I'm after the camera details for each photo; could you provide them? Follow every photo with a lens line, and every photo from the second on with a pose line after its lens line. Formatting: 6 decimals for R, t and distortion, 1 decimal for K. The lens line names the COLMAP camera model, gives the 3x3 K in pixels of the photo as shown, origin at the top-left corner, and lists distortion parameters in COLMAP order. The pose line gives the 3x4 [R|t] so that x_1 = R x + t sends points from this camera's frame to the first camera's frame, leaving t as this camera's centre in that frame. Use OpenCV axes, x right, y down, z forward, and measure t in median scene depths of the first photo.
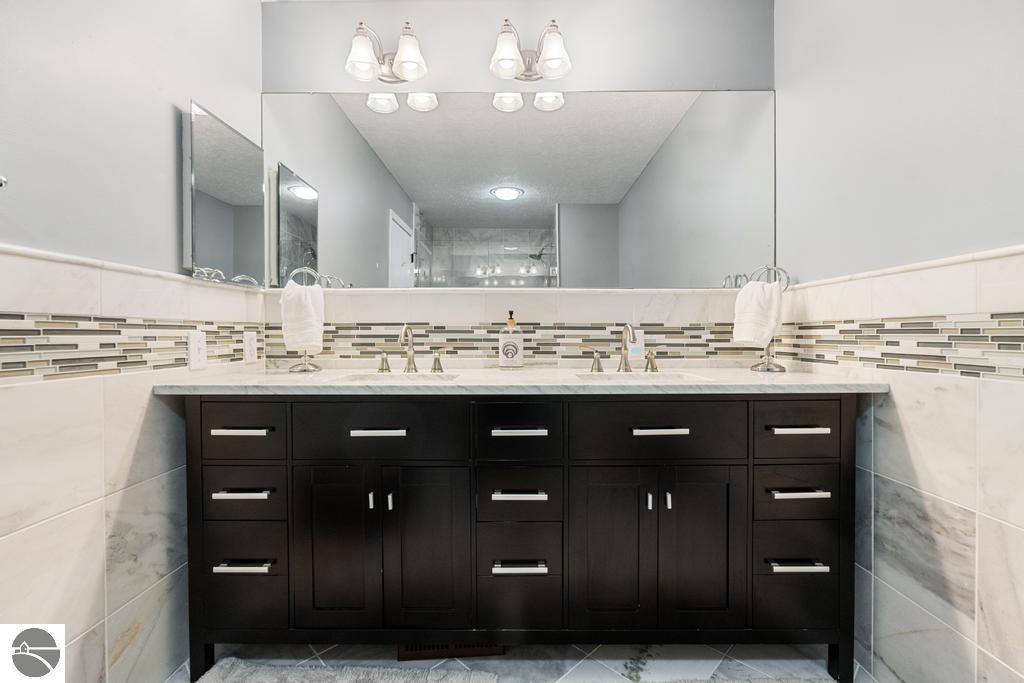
lens RADIAL K [[453.9, 0, 512.3], [0, 453.9, 338.6], [0, 0, 1]] dist [-0.005252, -0.000419]
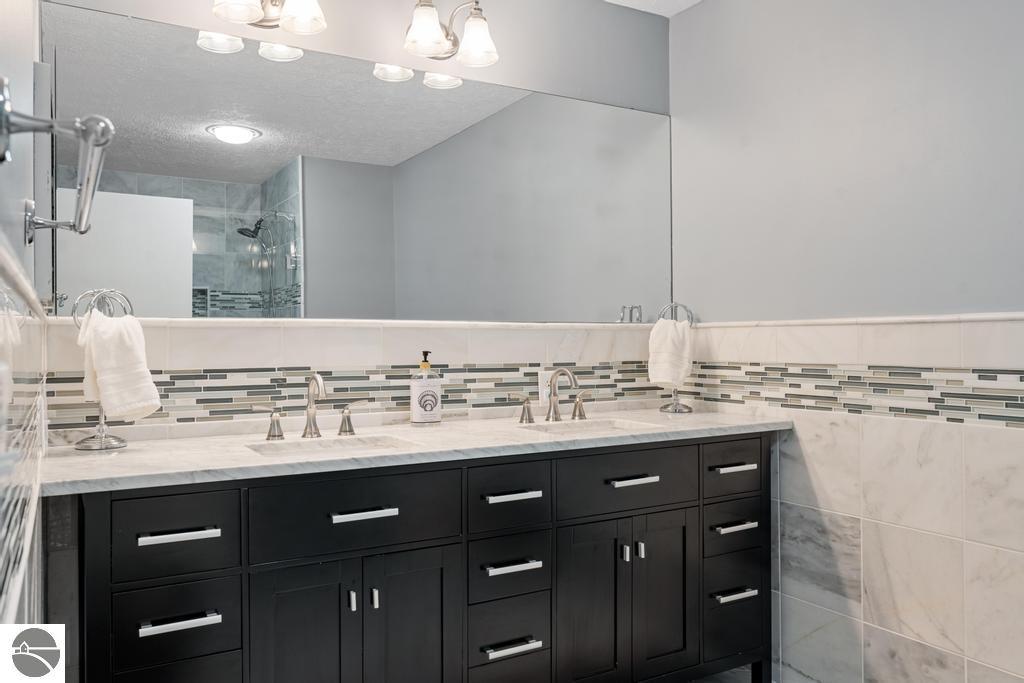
lens RADIAL K [[774.6, 0, 513.1], [0, 774.6, 340.7], [0, 0, 1]] dist [-0.006540, 0.007936]
pose [[0.861303, -0.001557, 0.508089, -0.751809], [0.008232, 0.999907, -0.010892, -0.085412], [-0.508025, 0.013564, 0.861236, -0.323799]]
